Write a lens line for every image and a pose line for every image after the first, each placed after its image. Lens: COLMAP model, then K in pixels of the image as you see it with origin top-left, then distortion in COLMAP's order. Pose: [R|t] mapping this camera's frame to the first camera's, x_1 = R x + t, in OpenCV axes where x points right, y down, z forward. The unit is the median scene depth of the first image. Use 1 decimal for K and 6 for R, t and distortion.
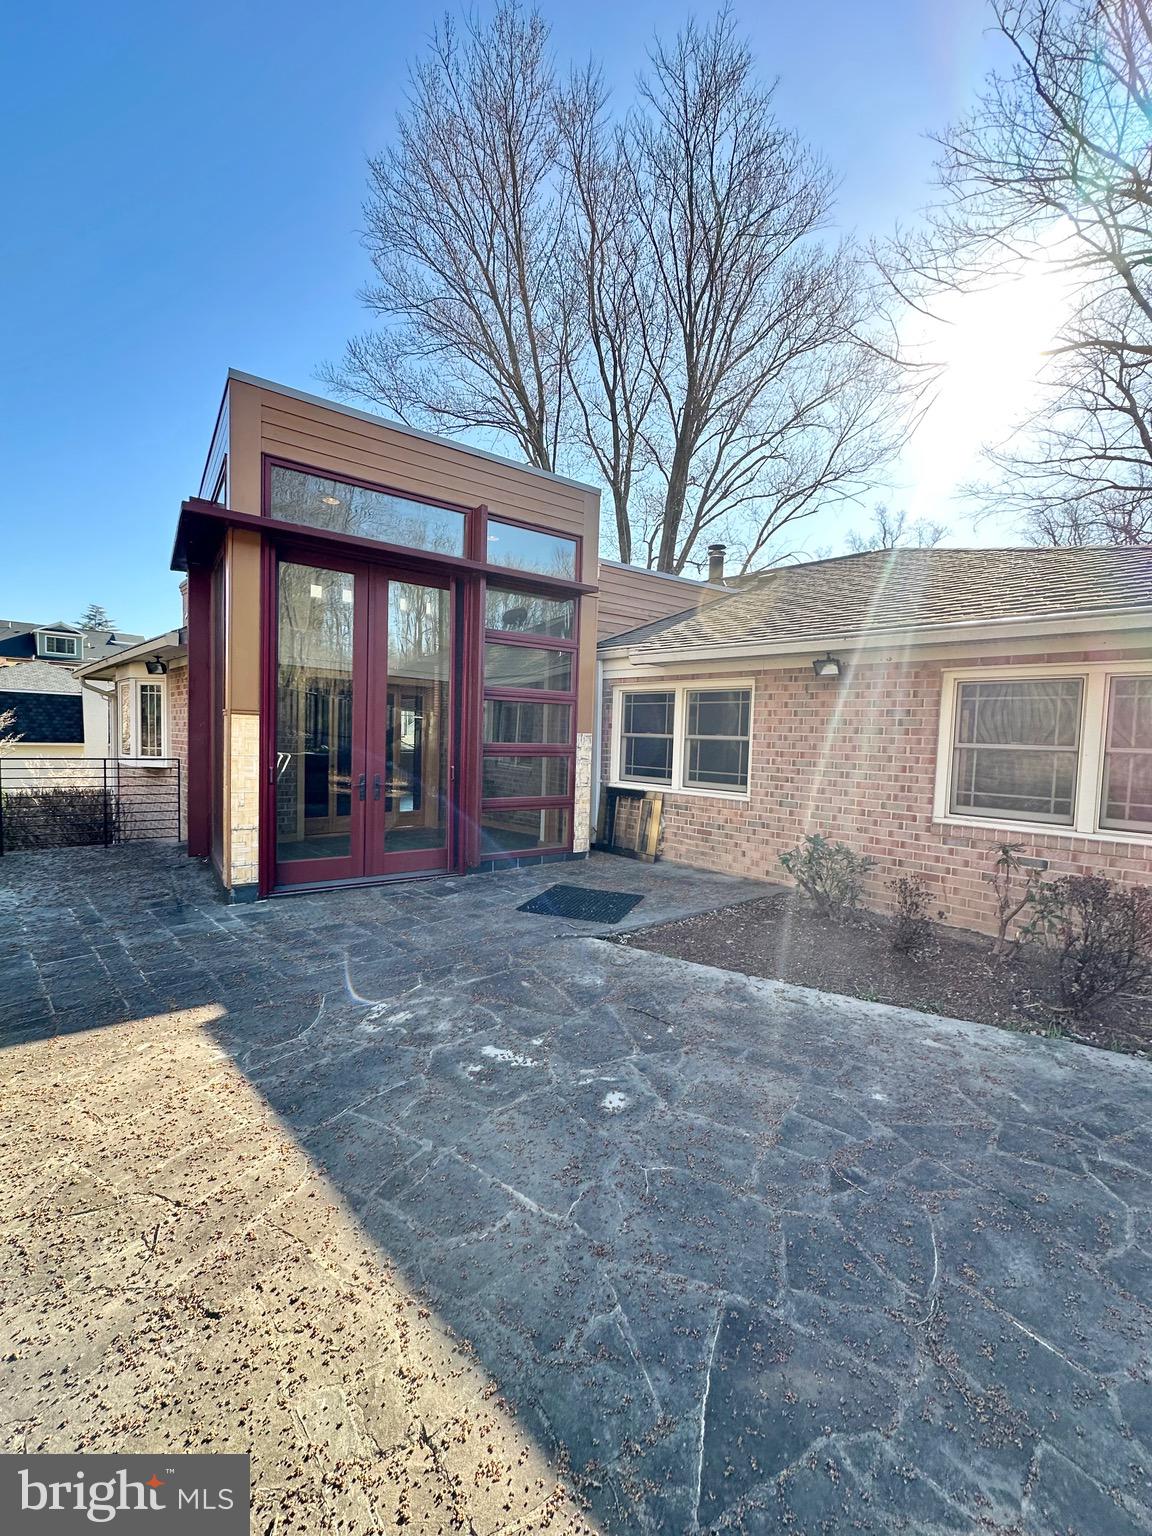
lens RADIAL K [[611.8, 0, 576.0], [0, 611.8, 768.0], [0, 0, 1]] dist [-0.002951, 0.000043]
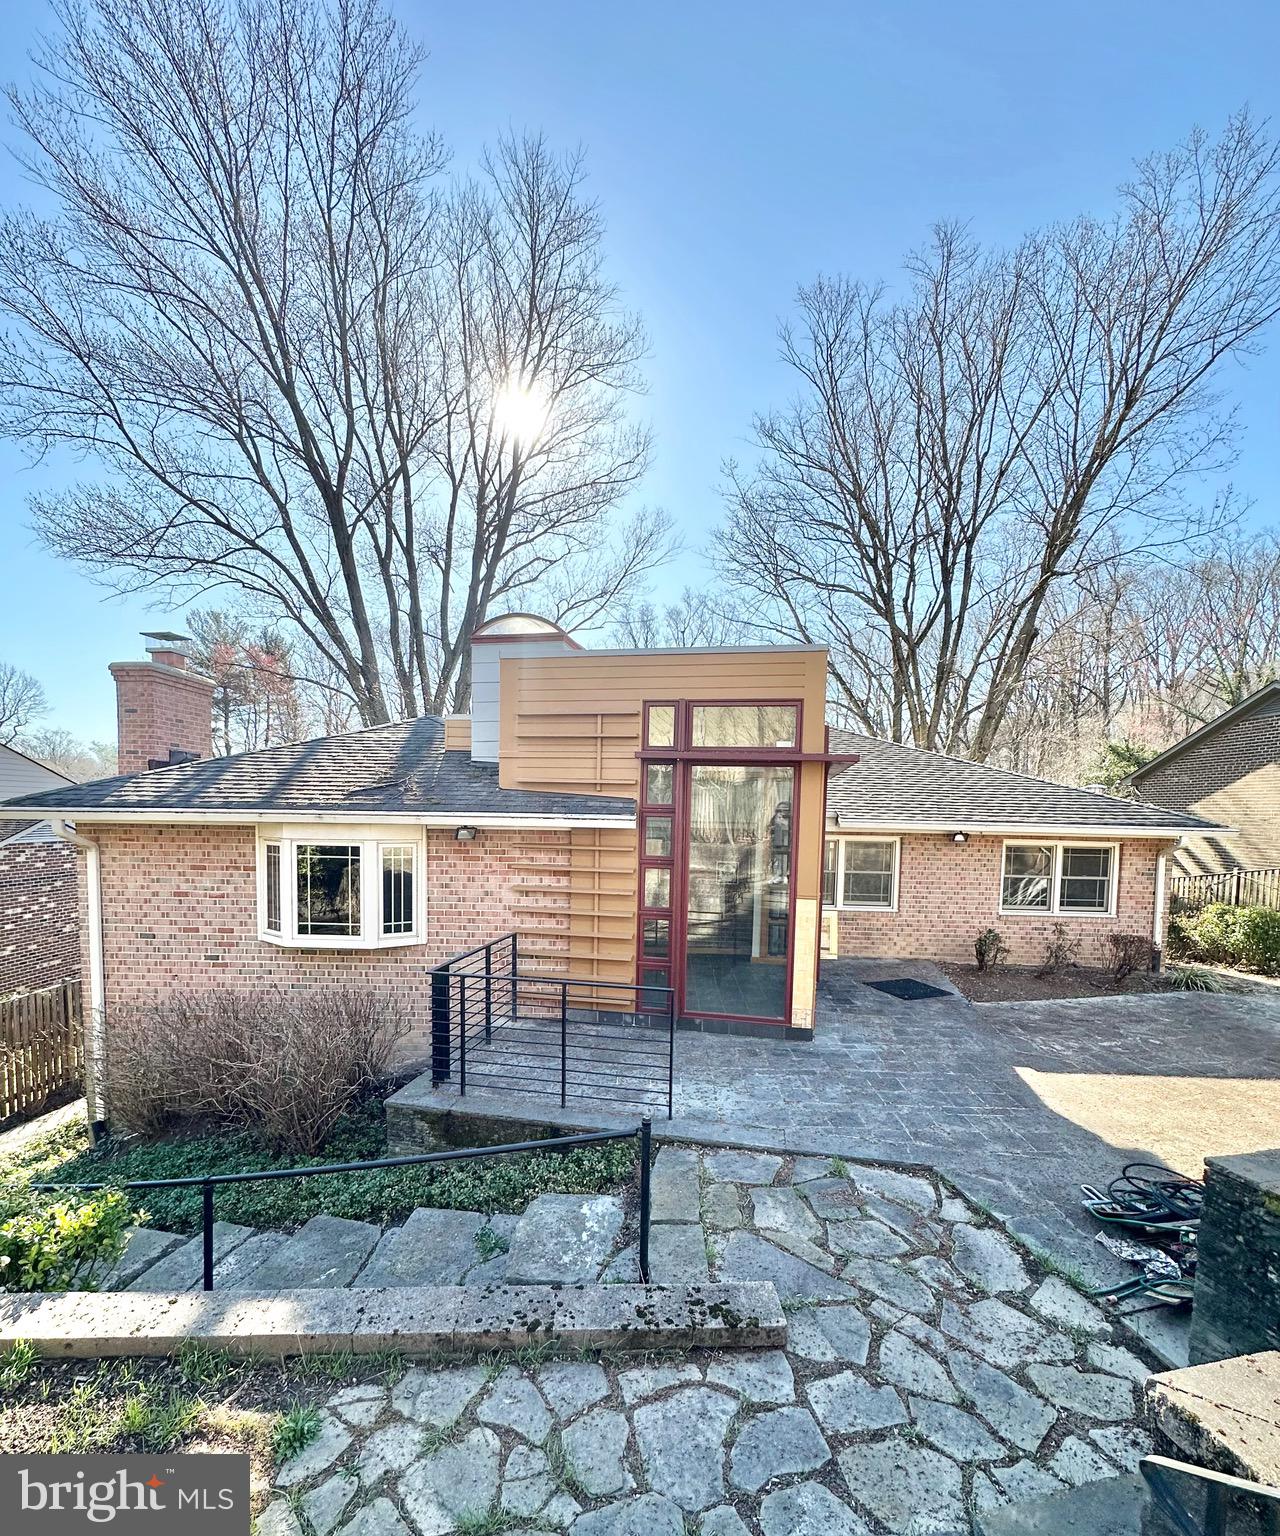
lens RADIAL K [[678.9, 0, 640.8], [0, 678.9, 854.2], [0, 0, 1]] dist [-0.002573, 0.000163]
pose [[0.727252, -0.059392, 0.683796, -1.876829], [0.038379, 0.998209, 0.045883, -0.270390], [-0.685297, -0.007126, 0.728229, 0.189294]]
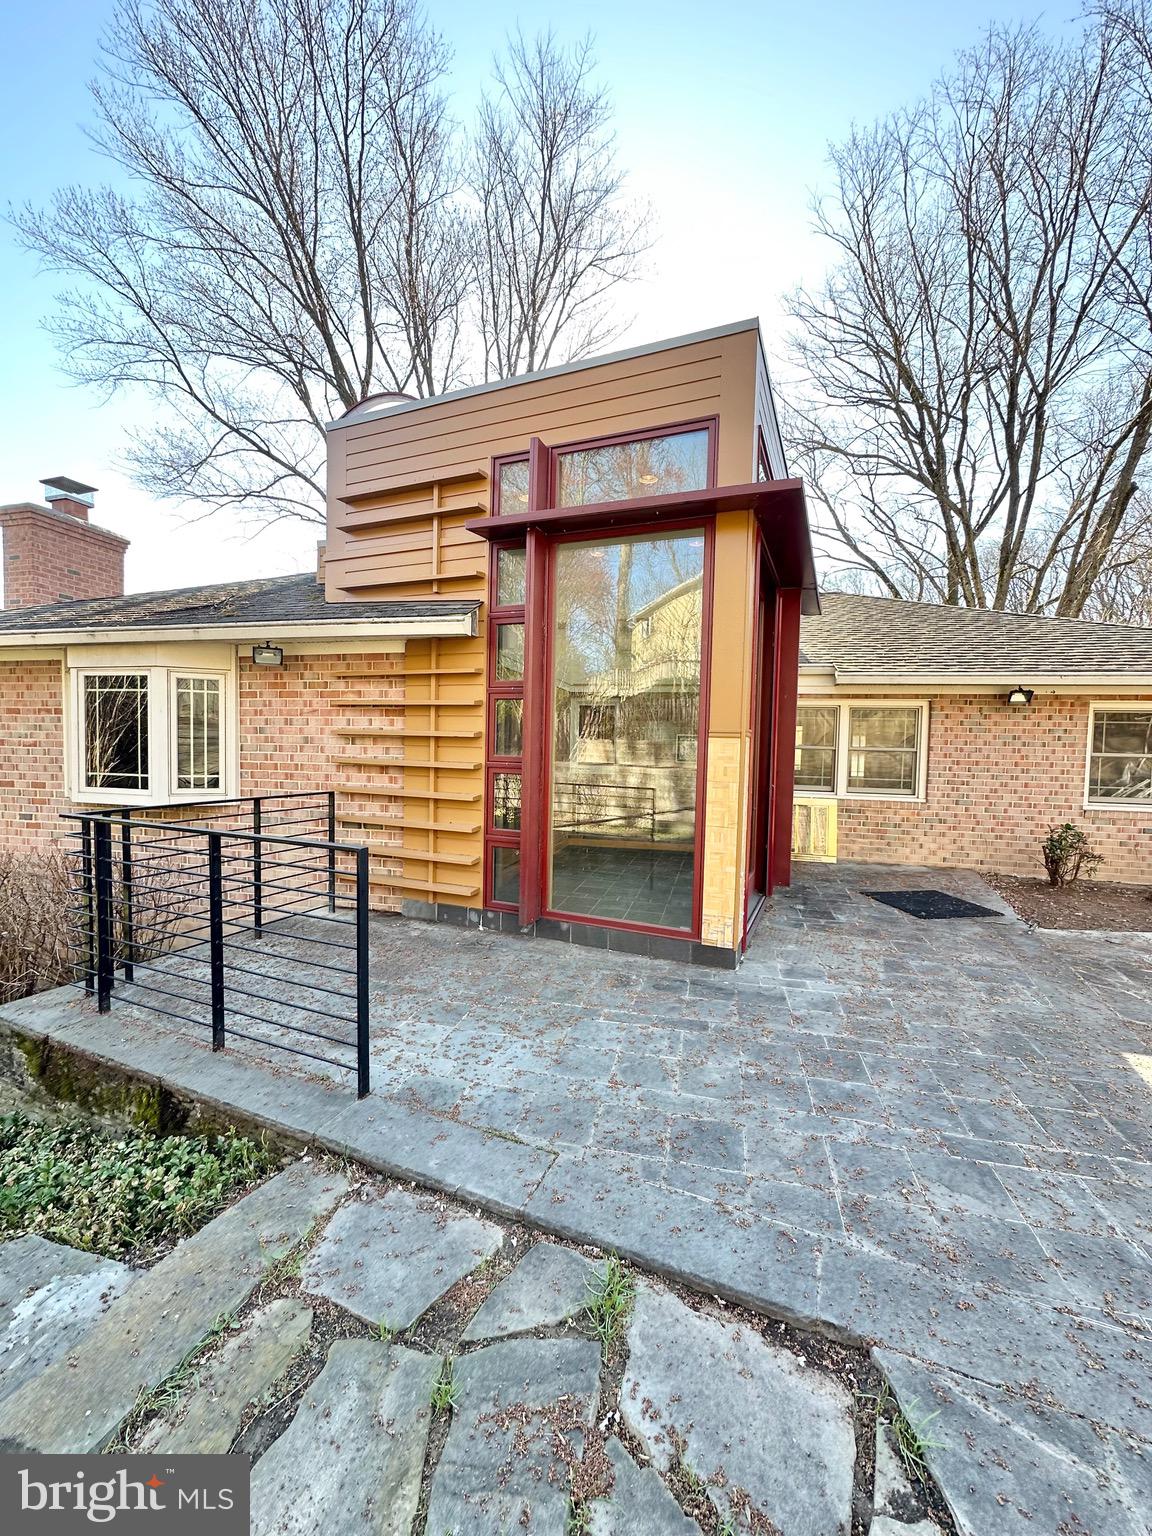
lens RADIAL K [[611.8, 0, 576.0], [0, 611.8, 768.0], [0, 0, 1]] dist [-0.002951, 0.000043]
pose [[0.853366, -0.032722, 0.520284, -1.198265], [0.031450, 0.999442, 0.011272, -0.061939], [-0.520362, 0.006744, 0.853919, 0.422934]]
